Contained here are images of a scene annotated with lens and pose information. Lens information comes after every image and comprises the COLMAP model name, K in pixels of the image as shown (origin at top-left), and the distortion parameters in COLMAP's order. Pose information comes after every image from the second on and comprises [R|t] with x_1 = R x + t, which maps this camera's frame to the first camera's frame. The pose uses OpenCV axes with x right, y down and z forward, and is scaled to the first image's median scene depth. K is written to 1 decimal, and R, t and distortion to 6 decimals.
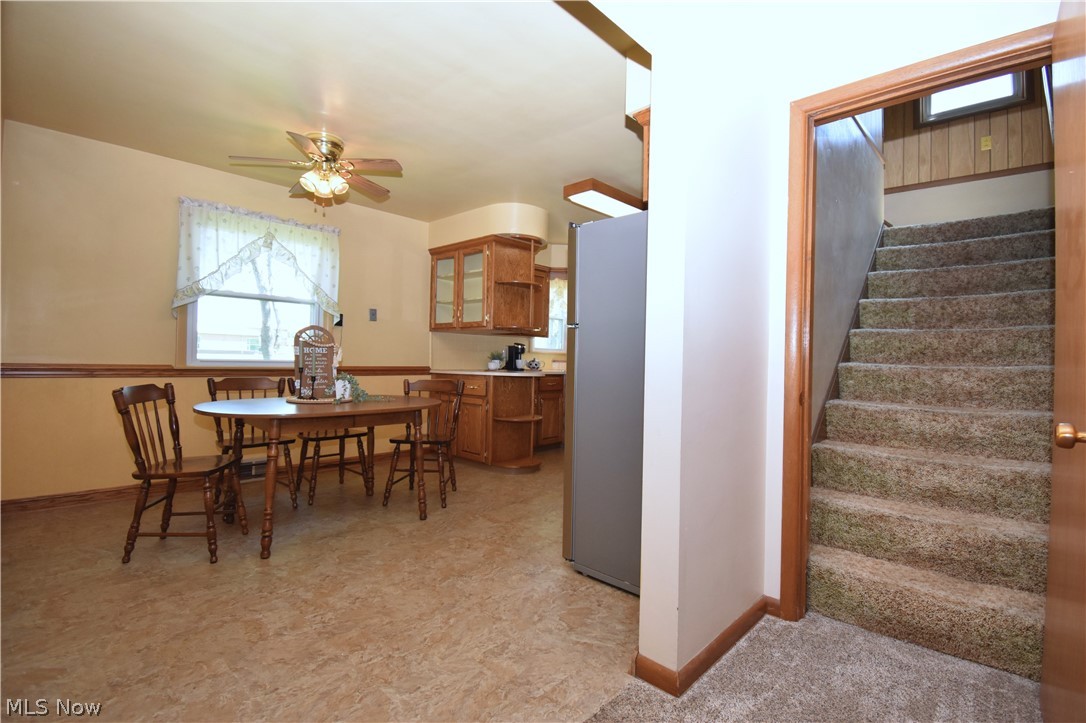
lens RADIAL K [[500.1, 0, 543.0], [0, 500.1, 361.5], [0, 0, 1]] dist [0.025480, -0.028925]
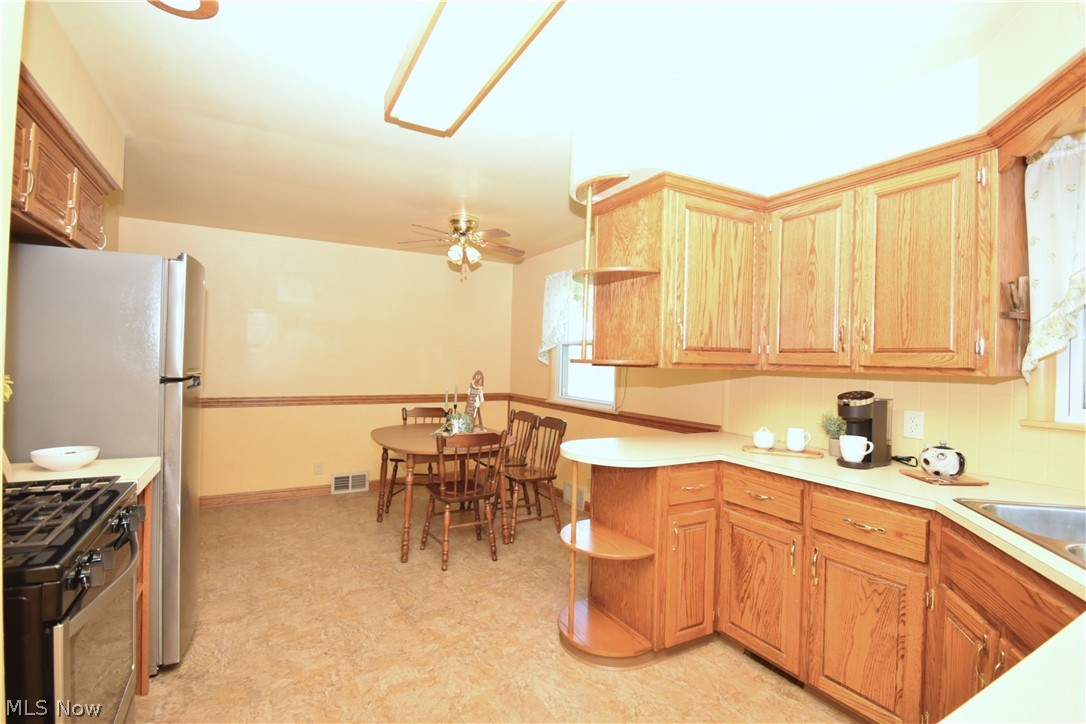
lens RADIAL K [[503.2, 0, 543.0], [0, 503.2, 362.0], [0, 0, 1]] dist [0.024483, -0.030921]
pose [[-0.295800, -0.023603, -0.954958, 0.586553], [-0.026981, 0.999502, -0.016346, -0.071688], [0.954869, 0.020931, -0.296290, 1.378144]]
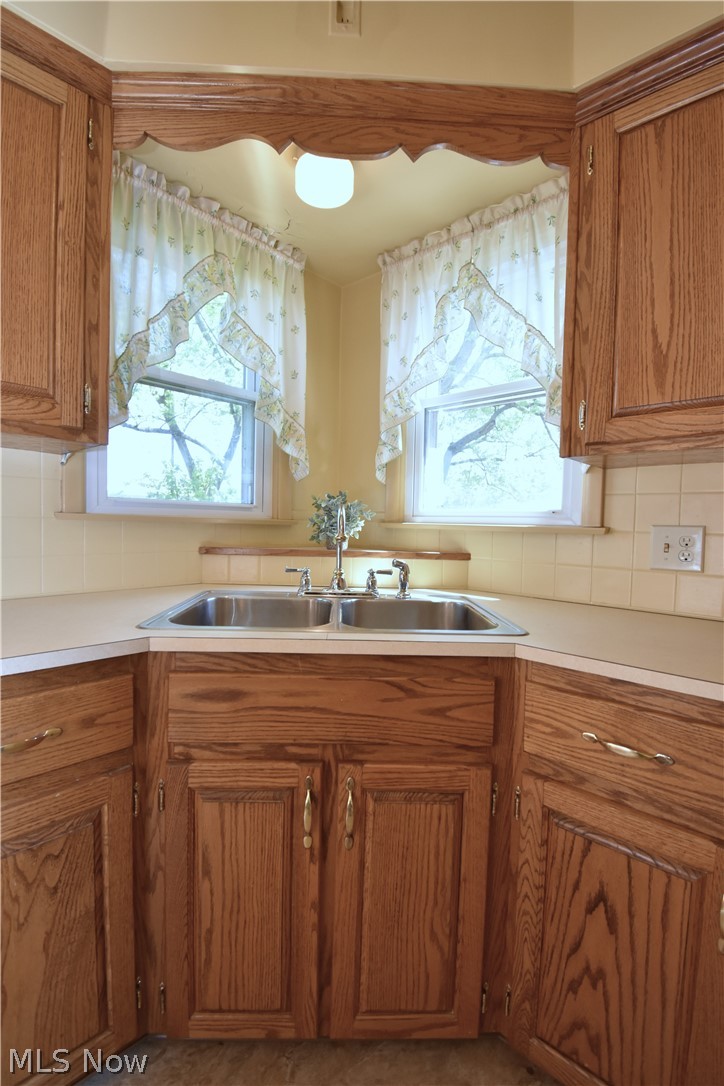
lens RADIAL K [[503.2, 0, 362.0], [0, 503.2, 543.0], [0, 0, 1]] dist [0.024483, -0.030921]
pose [[0.999839, 0.002714, 0.017716, 0.175907], [-0.003415, 0.999207, 0.039662, -0.027722], [-0.017594, -0.039716, 0.999056, 1.311367]]
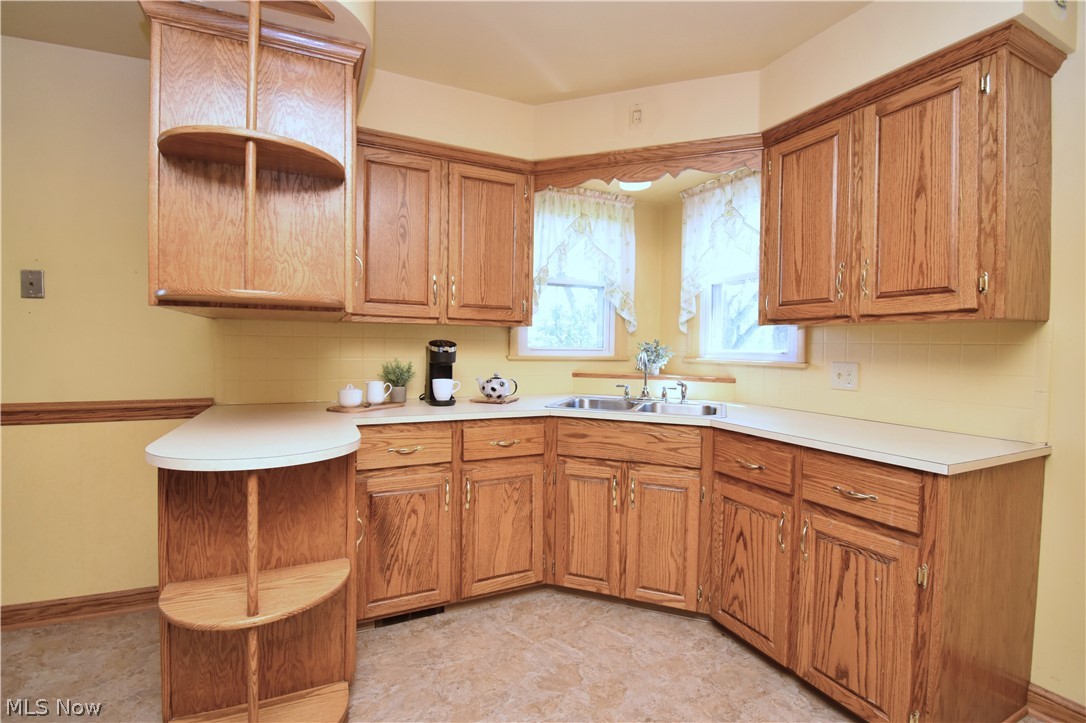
lens RADIAL K [[500.1, 0, 543.0], [0, 500.1, 361.5], [0, 0, 1]] dist [0.025480, -0.028925]
pose [[0.933430, 0.003708, -0.358741, 0.289027], [0.004831, 0.999726, 0.022904, -0.043519], [0.358728, -0.023112, 0.933156, 0.979209]]
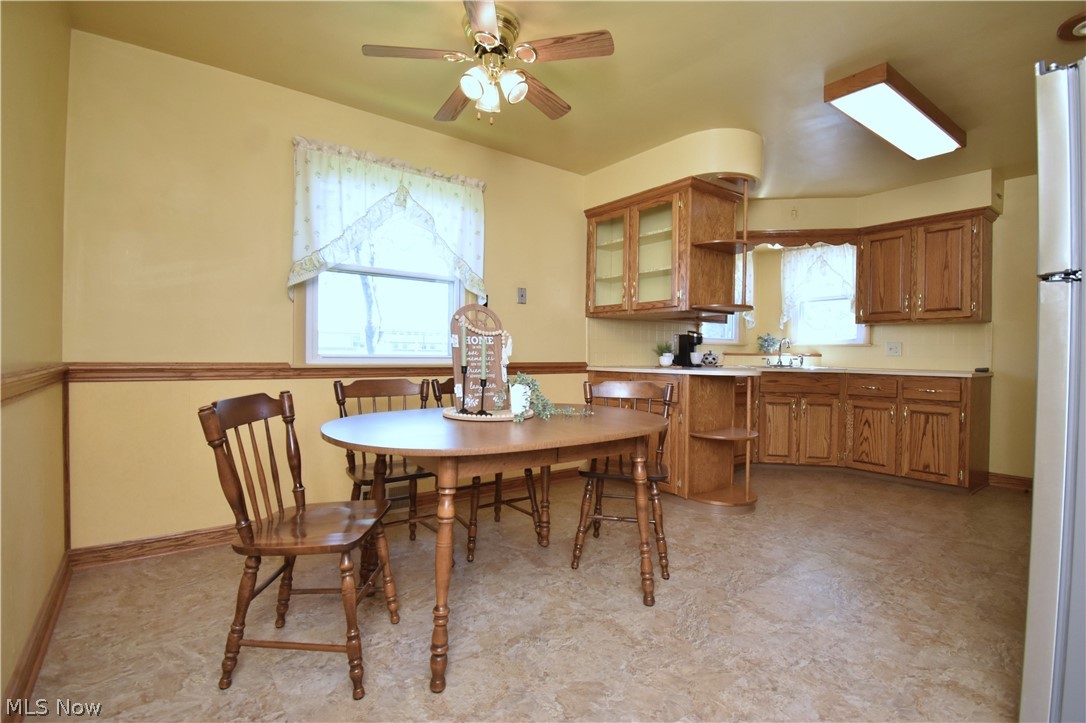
lens RADIAL K [[503.2, 0, 543.0], [0, 503.2, 361.5], [0, 0, 1]] dist [0.024483, -0.030921]
pose [[0.986312, -0.005644, -0.164792, -0.232562], [0.007591, 0.999909, 0.011190, -0.000398], [0.164714, -0.012288, 0.986265, 0.310114]]
